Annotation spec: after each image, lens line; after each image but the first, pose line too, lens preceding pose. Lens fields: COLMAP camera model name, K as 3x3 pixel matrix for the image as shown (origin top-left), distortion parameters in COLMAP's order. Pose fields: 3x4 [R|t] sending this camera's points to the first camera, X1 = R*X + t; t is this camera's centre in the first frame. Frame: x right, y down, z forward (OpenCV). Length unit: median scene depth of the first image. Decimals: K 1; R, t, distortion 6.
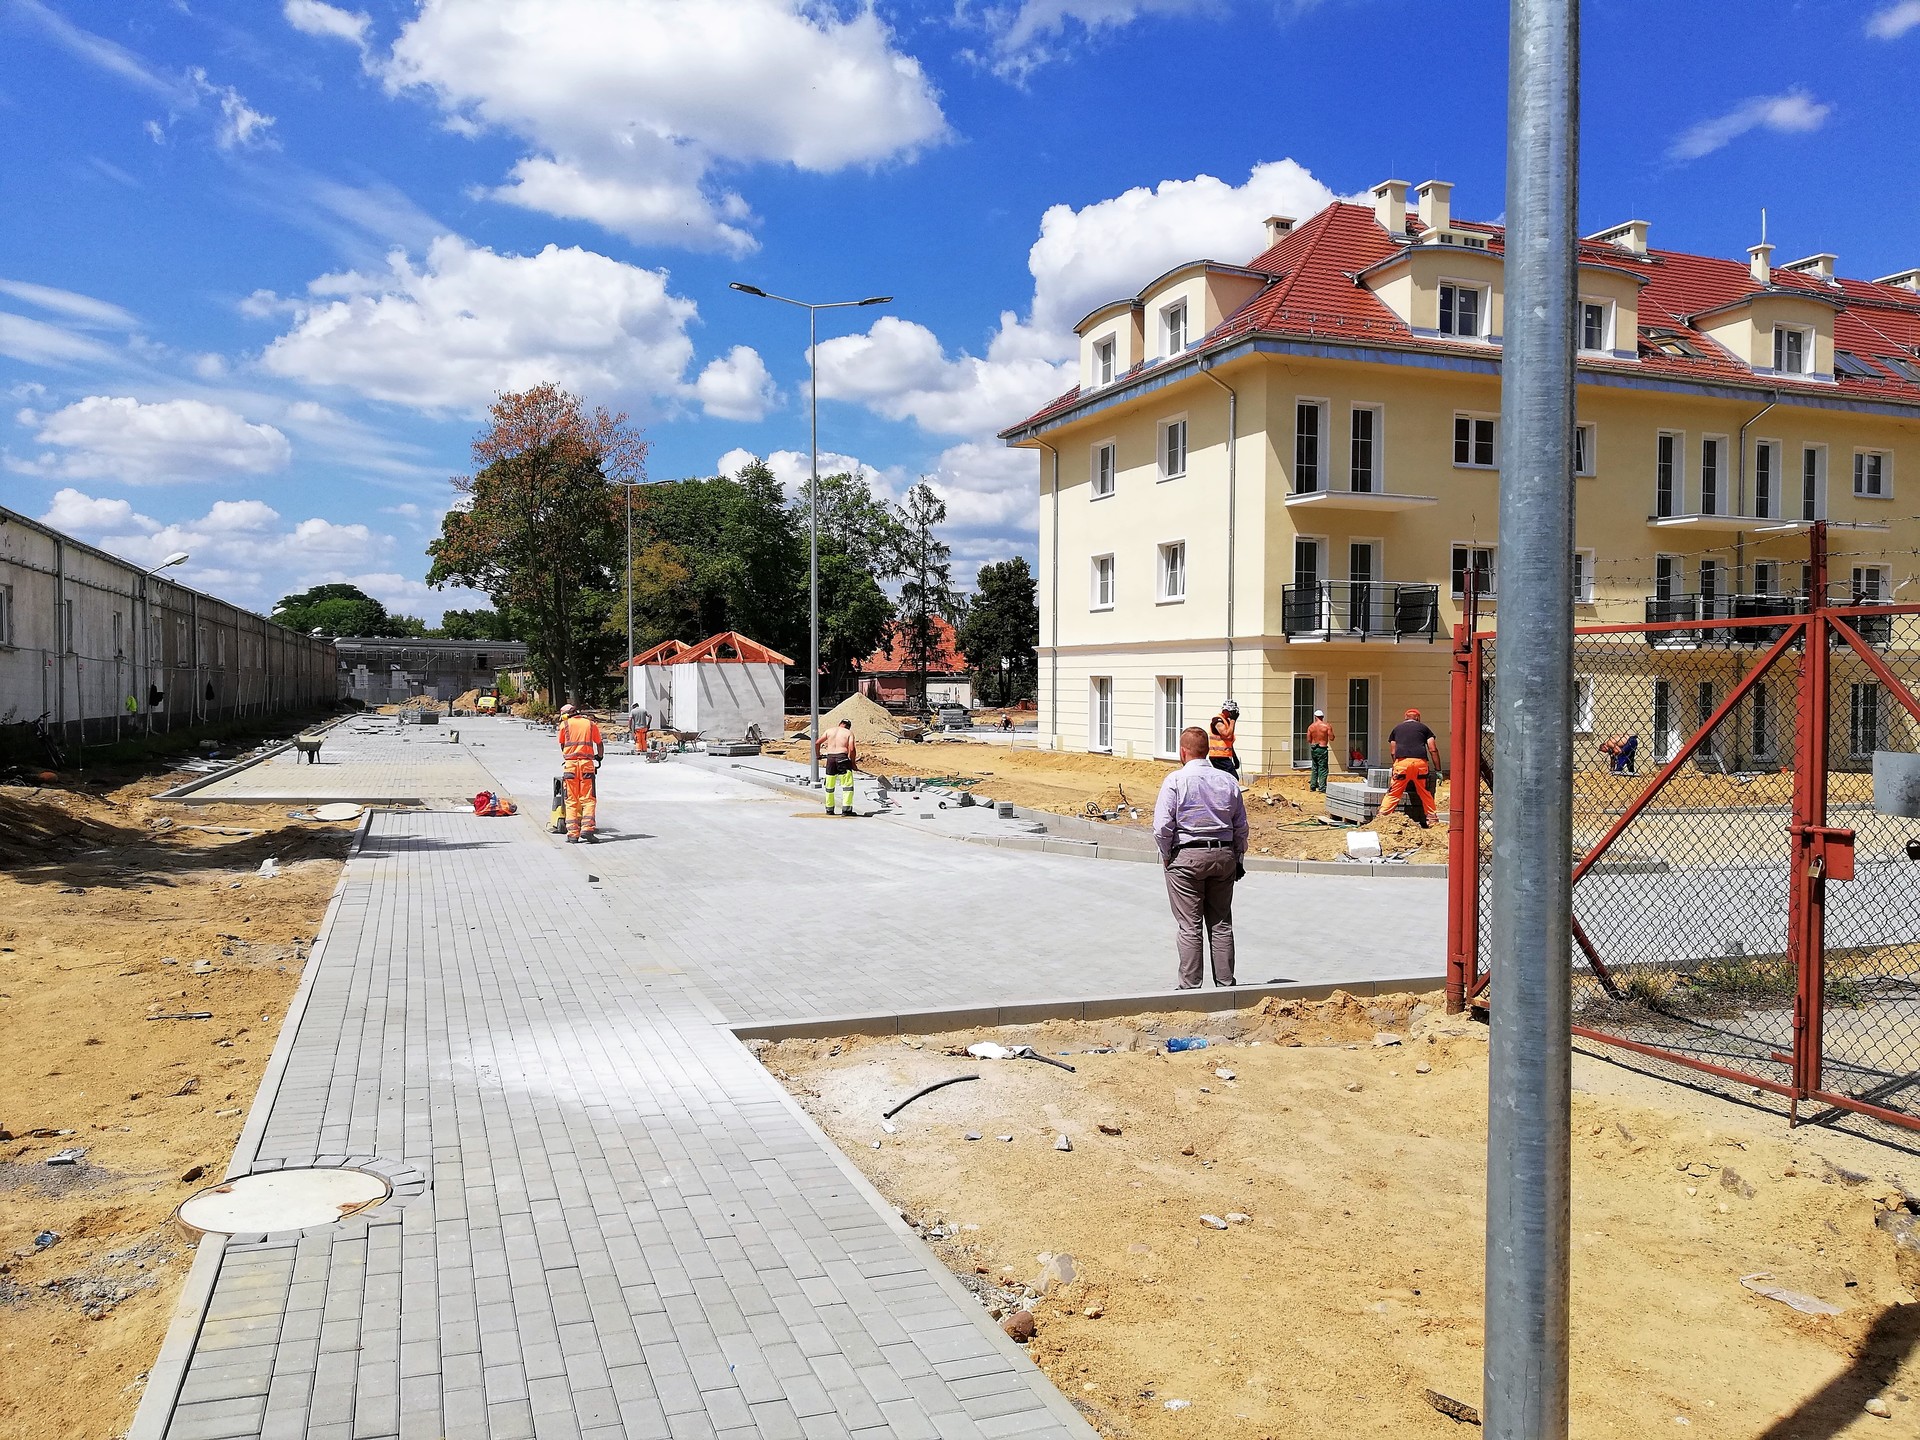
lens RADIAL K [[1519.5, 0, 965.5], [0, 1519.5, 757.5], [0, 0, 1]] dist [0.064655, -0.141982]
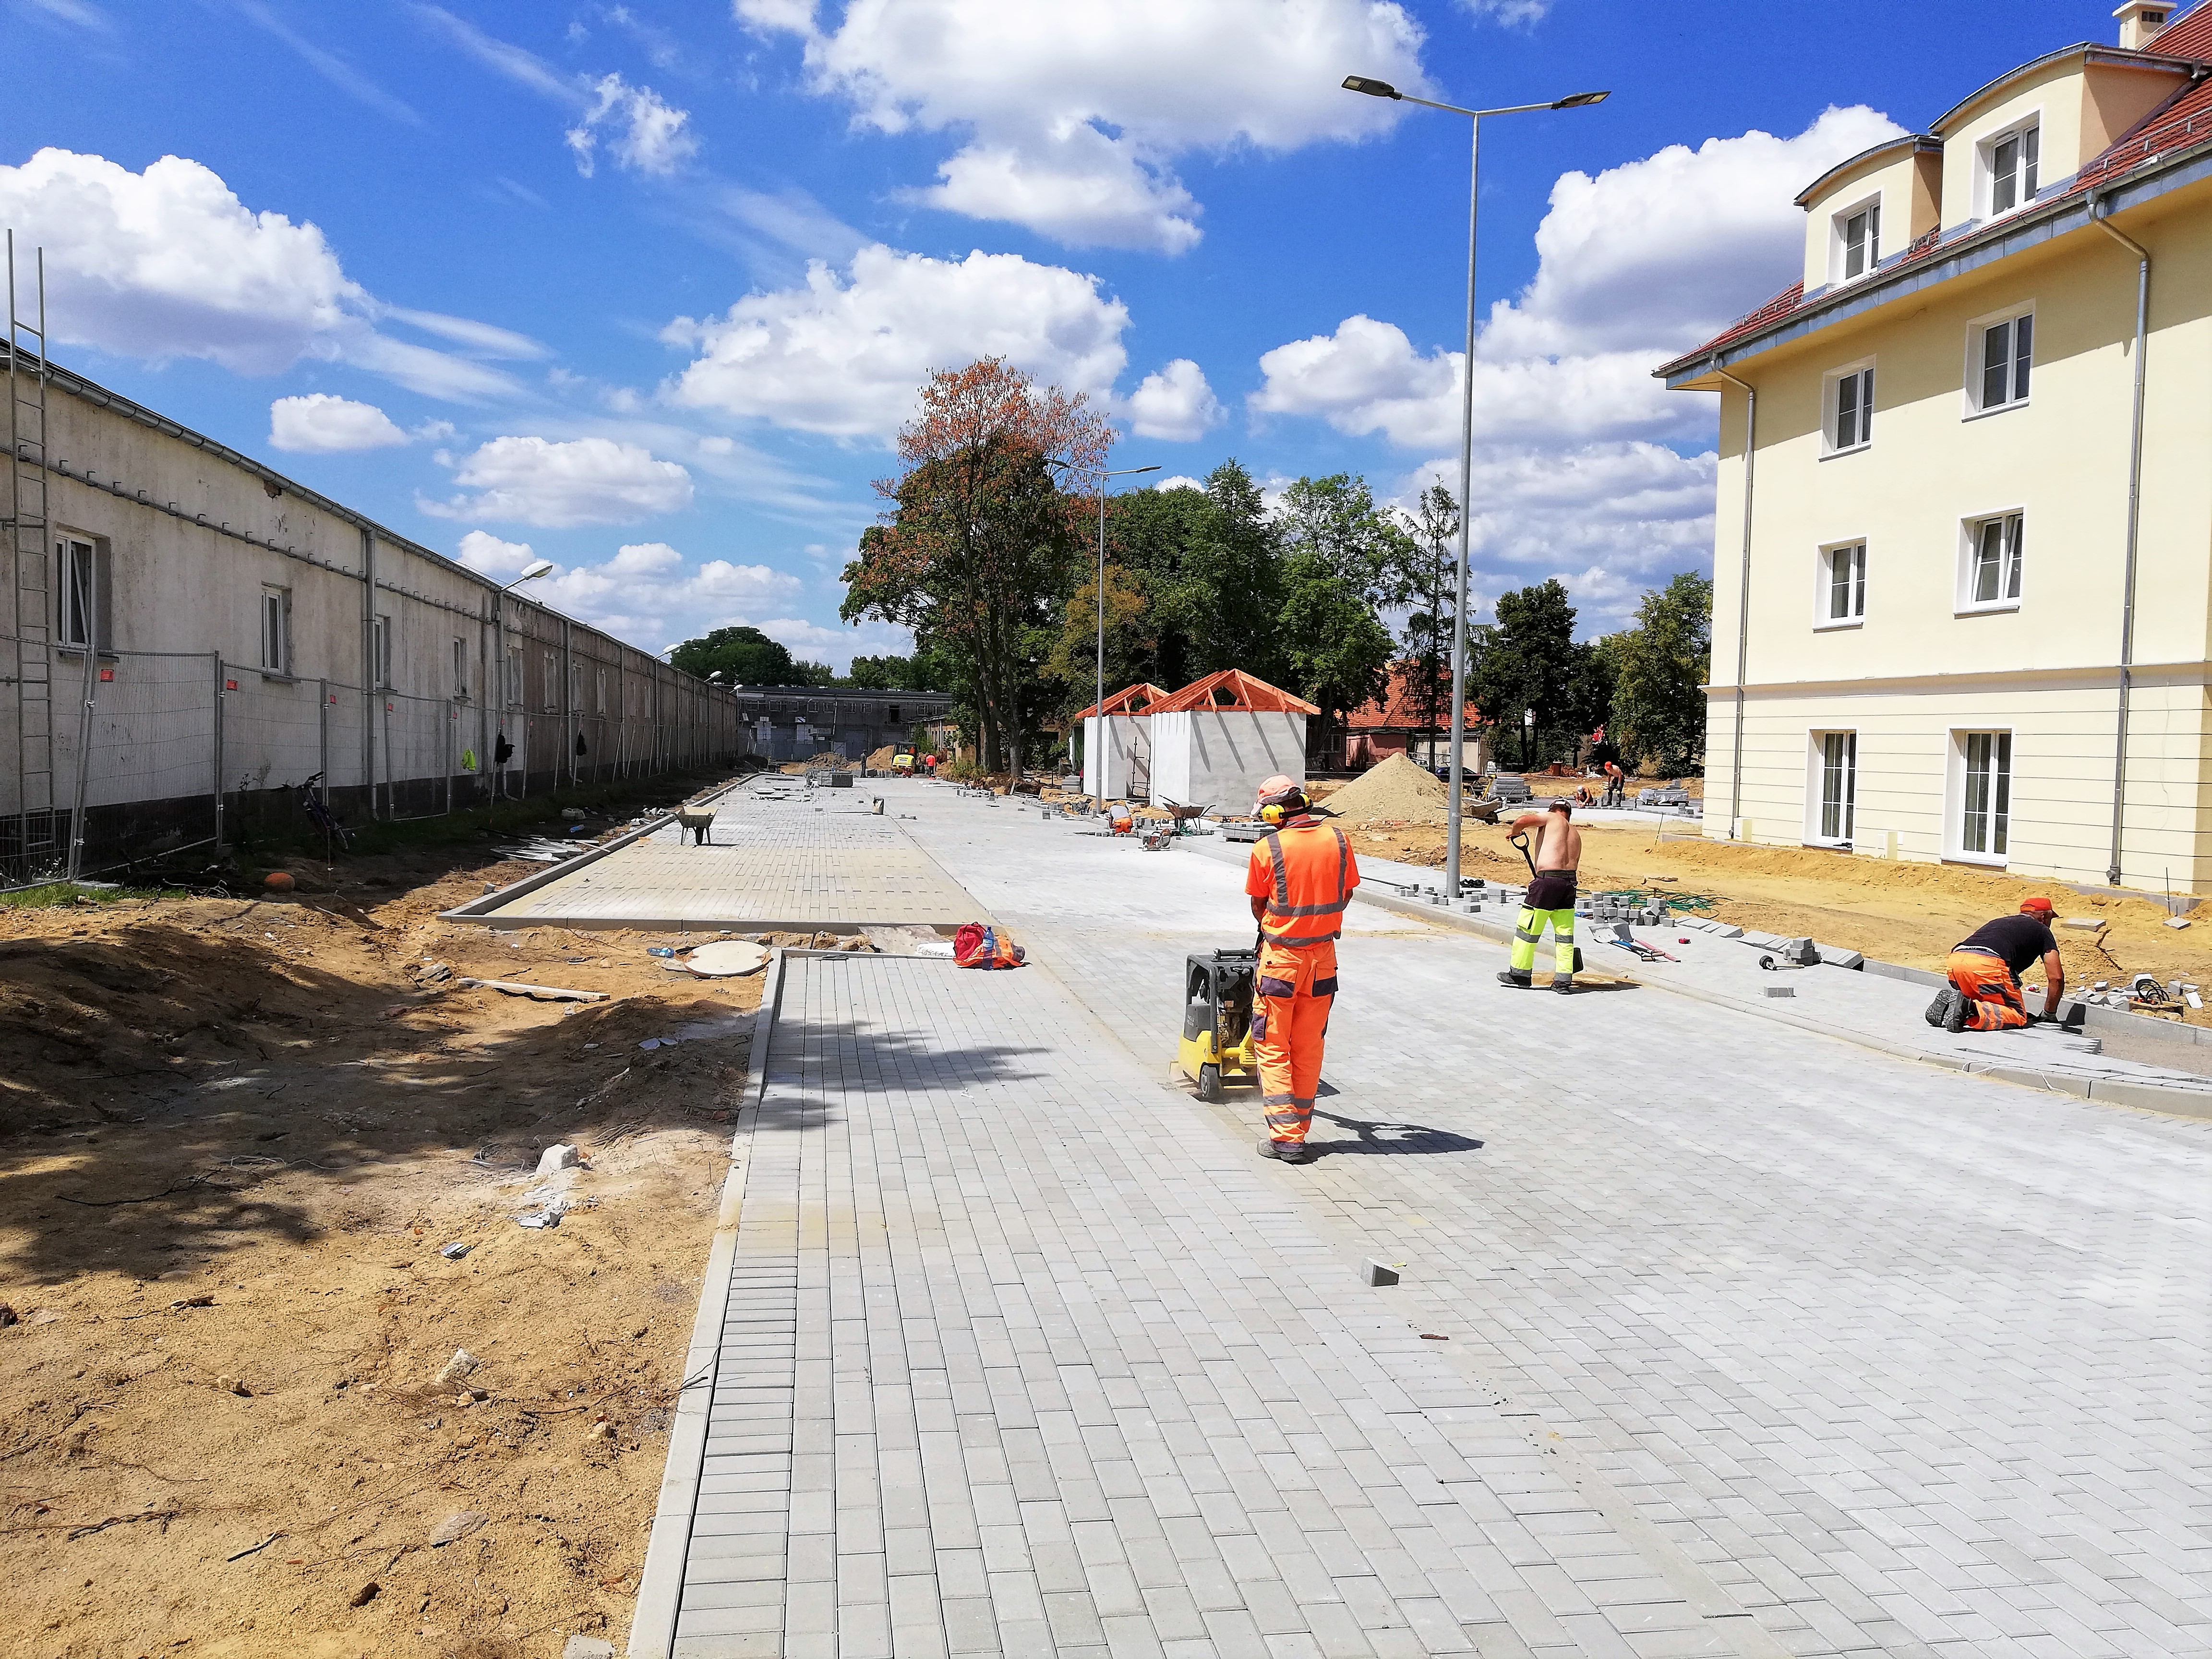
lens RADIAL K [[1747.1, 0, 1044.2], [0, 1747.1, 835.5], [0, 0, 1]] dist [0.065462, -0.086939]
pose [[0.976567, 0.018466, -0.214420, -0.050166], [-0.017380, 0.999825, 0.006946, -0.005156], [0.214511, -0.003057, 0.976717, 0.125346]]
